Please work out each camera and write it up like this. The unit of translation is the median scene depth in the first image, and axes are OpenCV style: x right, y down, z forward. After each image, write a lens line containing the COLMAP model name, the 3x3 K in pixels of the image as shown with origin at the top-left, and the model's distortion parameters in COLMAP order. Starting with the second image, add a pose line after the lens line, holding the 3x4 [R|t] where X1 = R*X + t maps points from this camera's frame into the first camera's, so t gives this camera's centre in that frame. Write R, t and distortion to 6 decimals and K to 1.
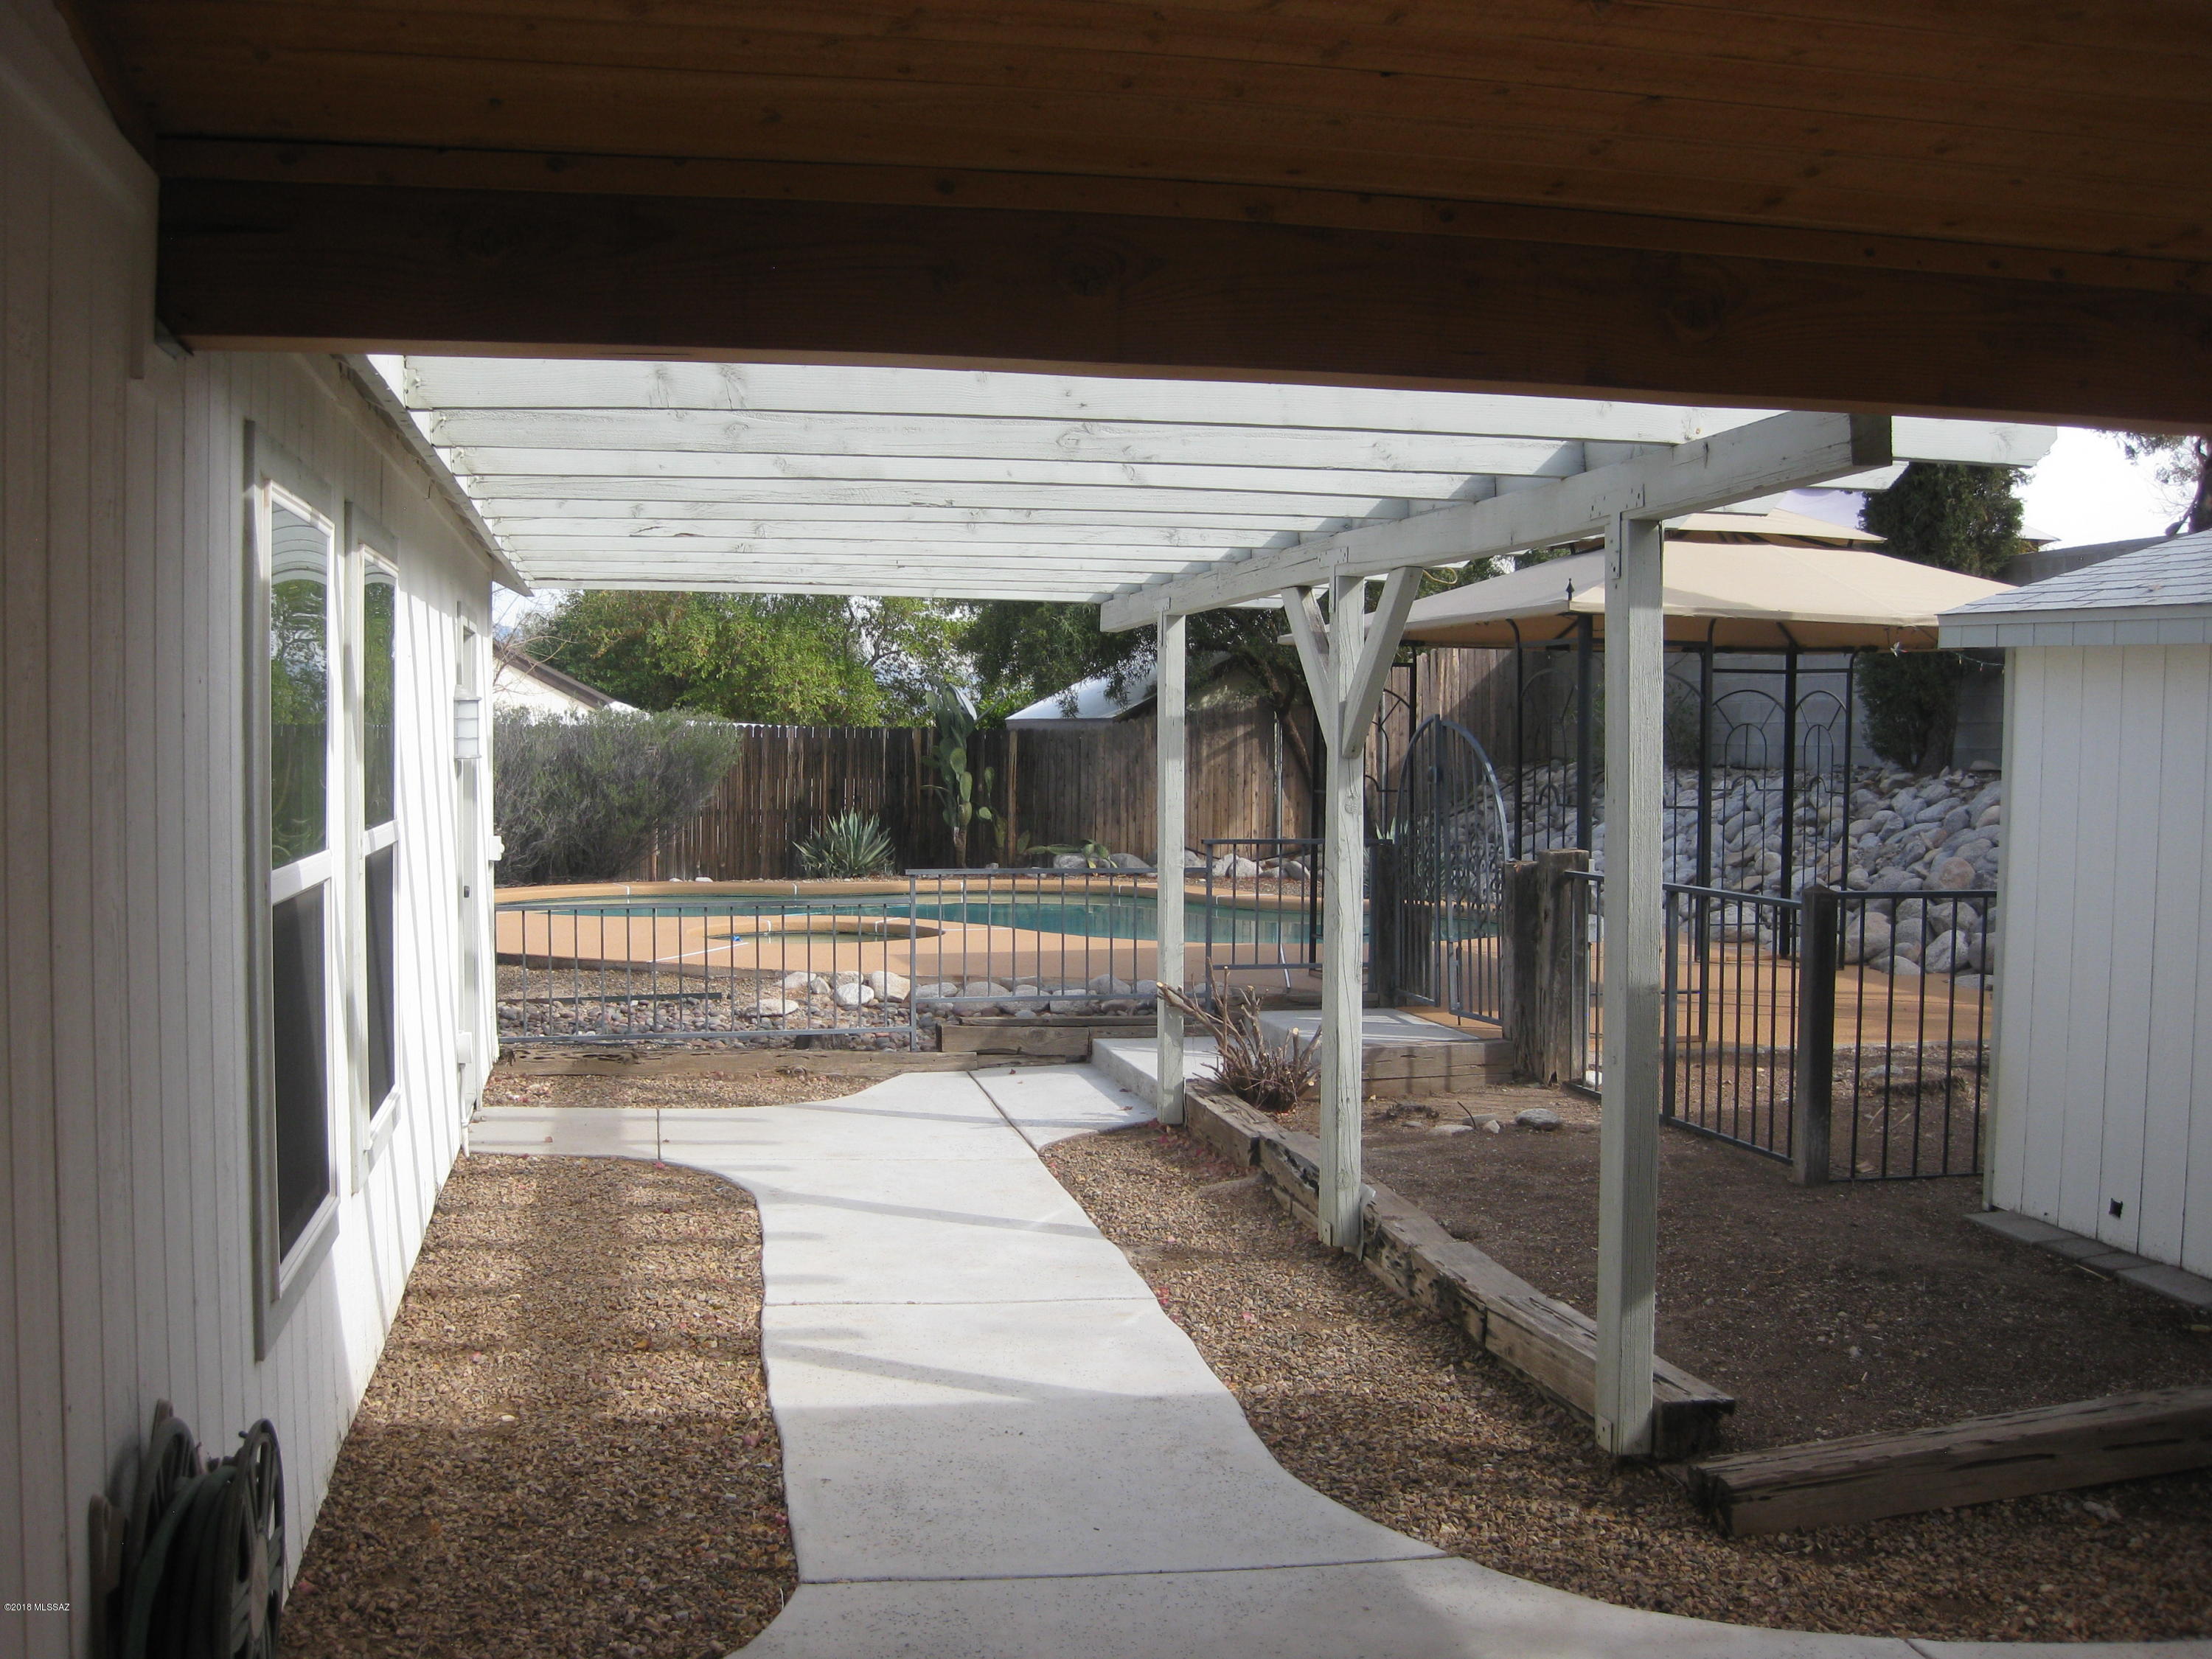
lens RADIAL K [[2269.2, 0, 1080.9], [0, 2269.2, 843.5], [0, 0, 1]] dist [-0.189019, 0.174442]
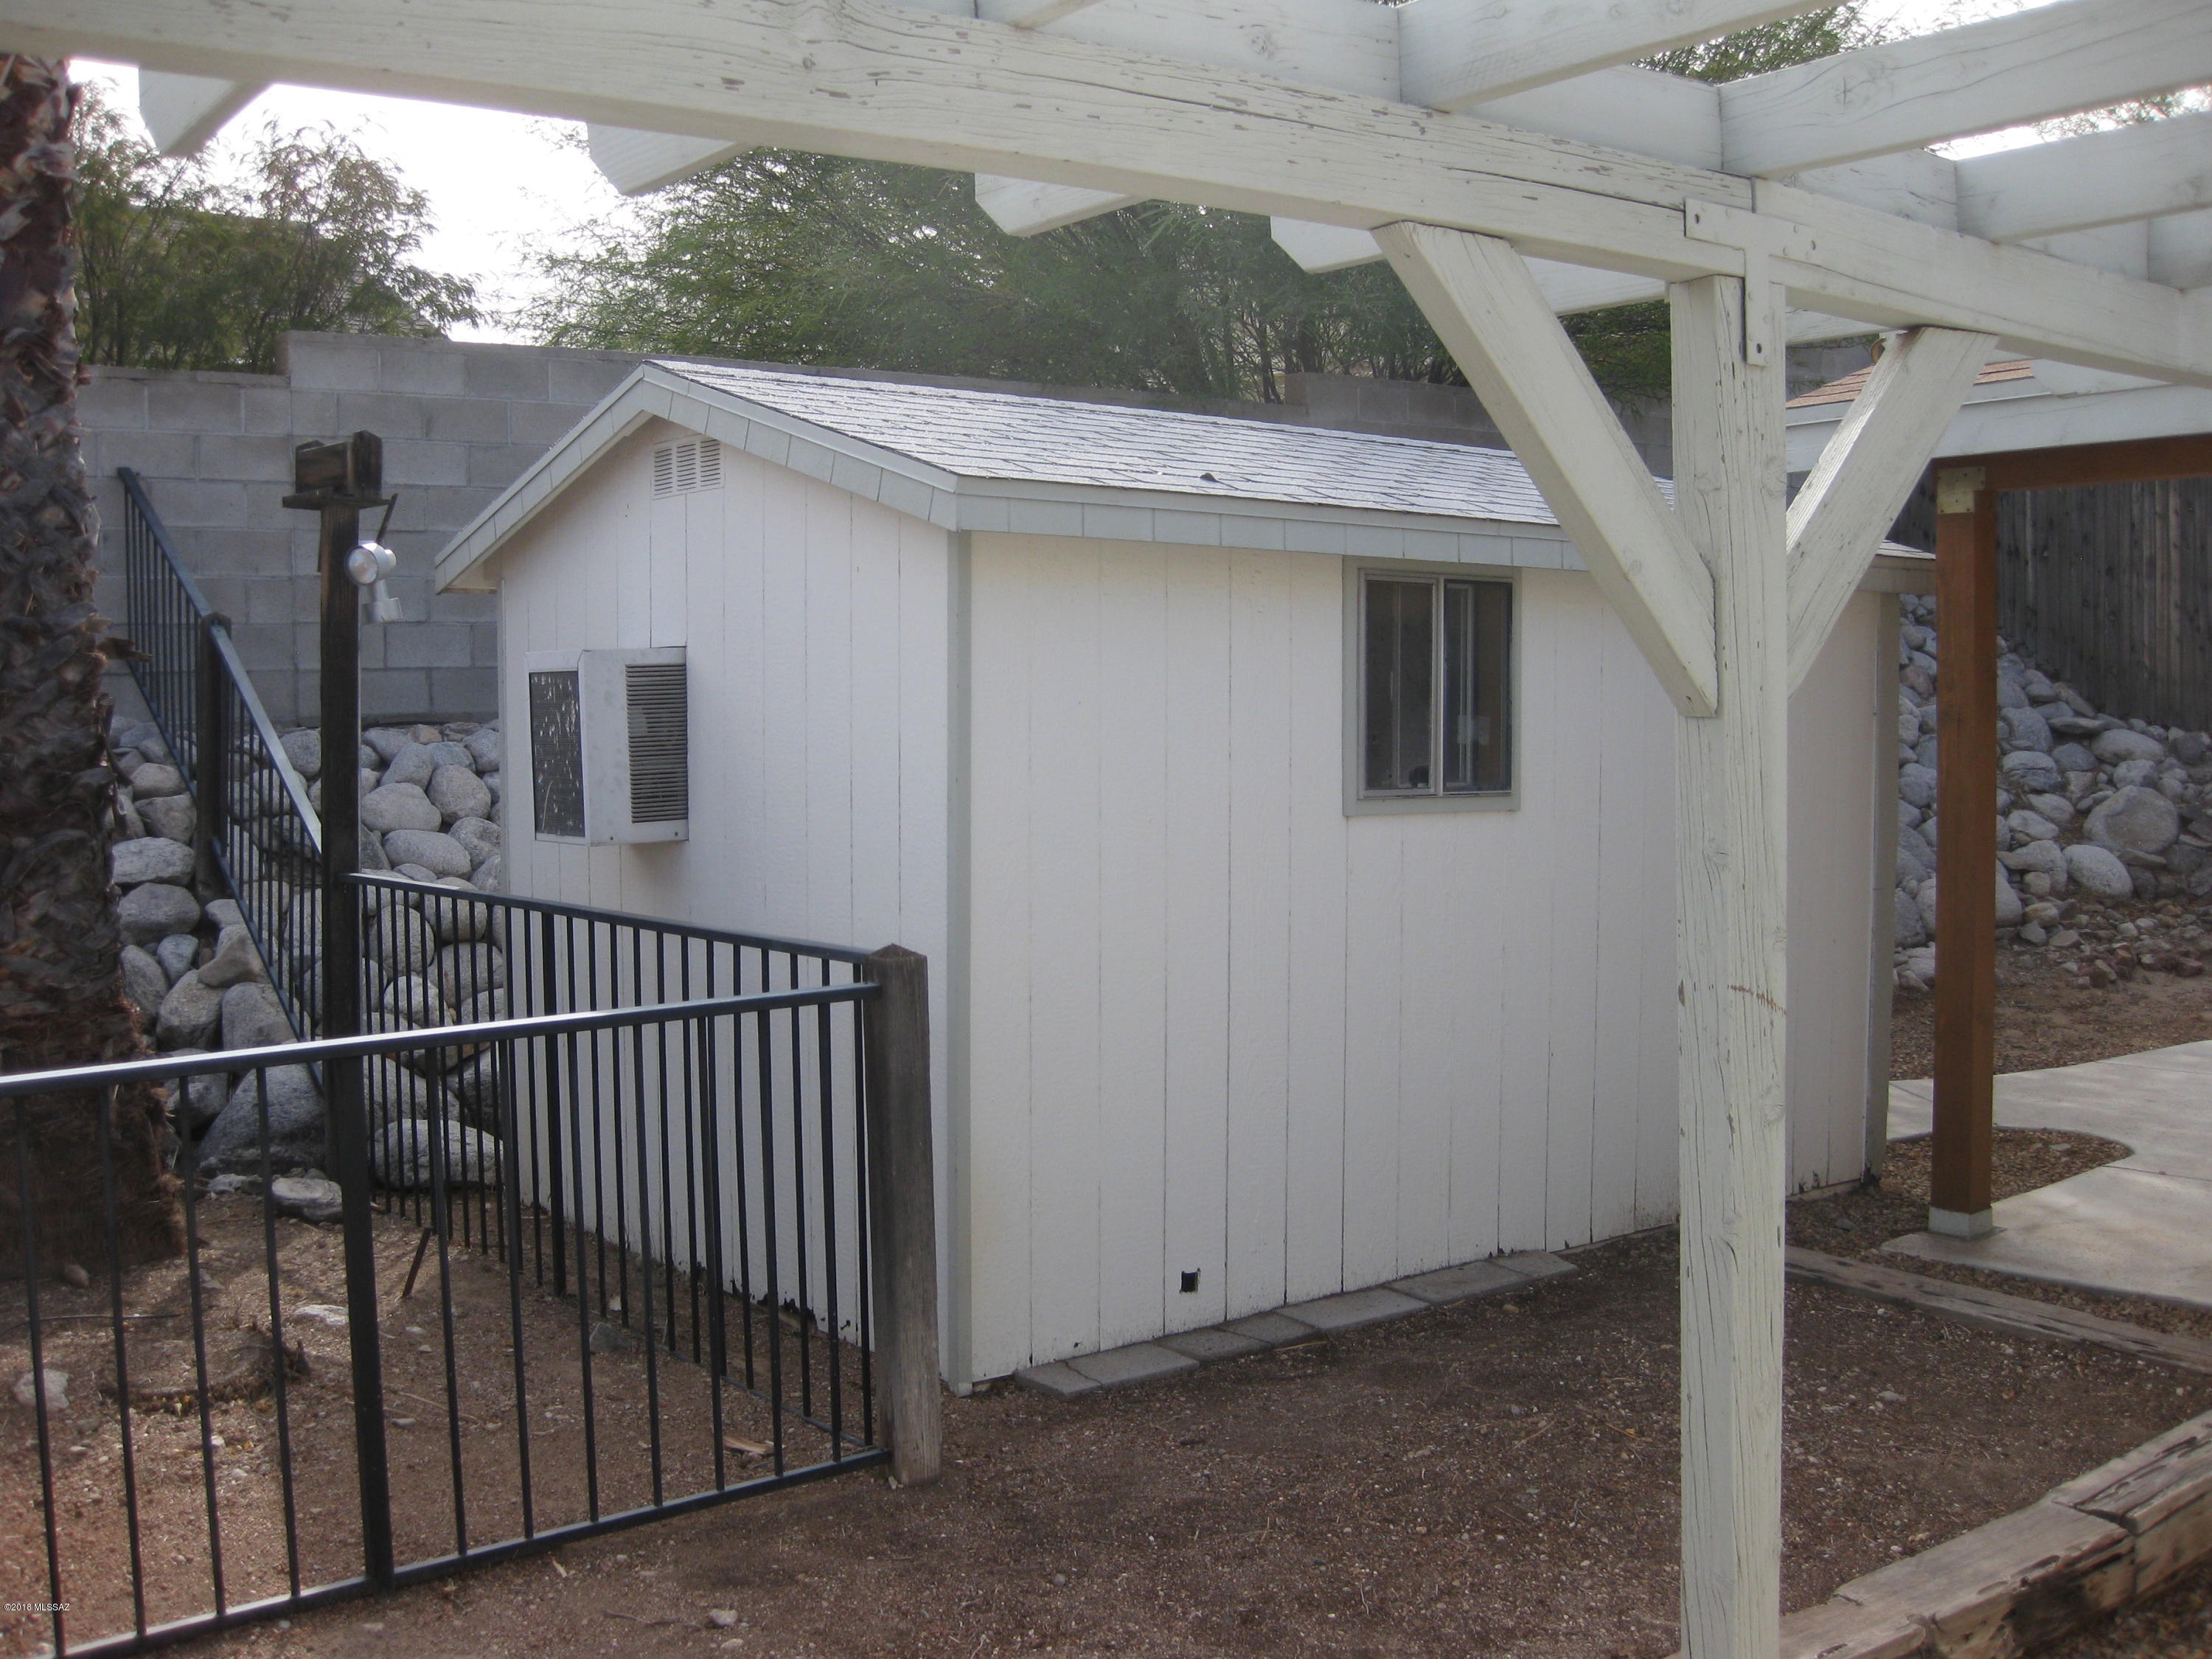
lens RADIAL K [[2269.2, 0, 1080.9], [0, 2269.2, 843.5], [0, 0, 1]] dist [-0.189019, 0.174442]
pose [[-0.442143, -0.057703, 0.895086, -0.212538], [0.057084, 0.994095, 0.092283, -0.062395], [-0.895126, 0.091897, -0.436239, 1.367178]]
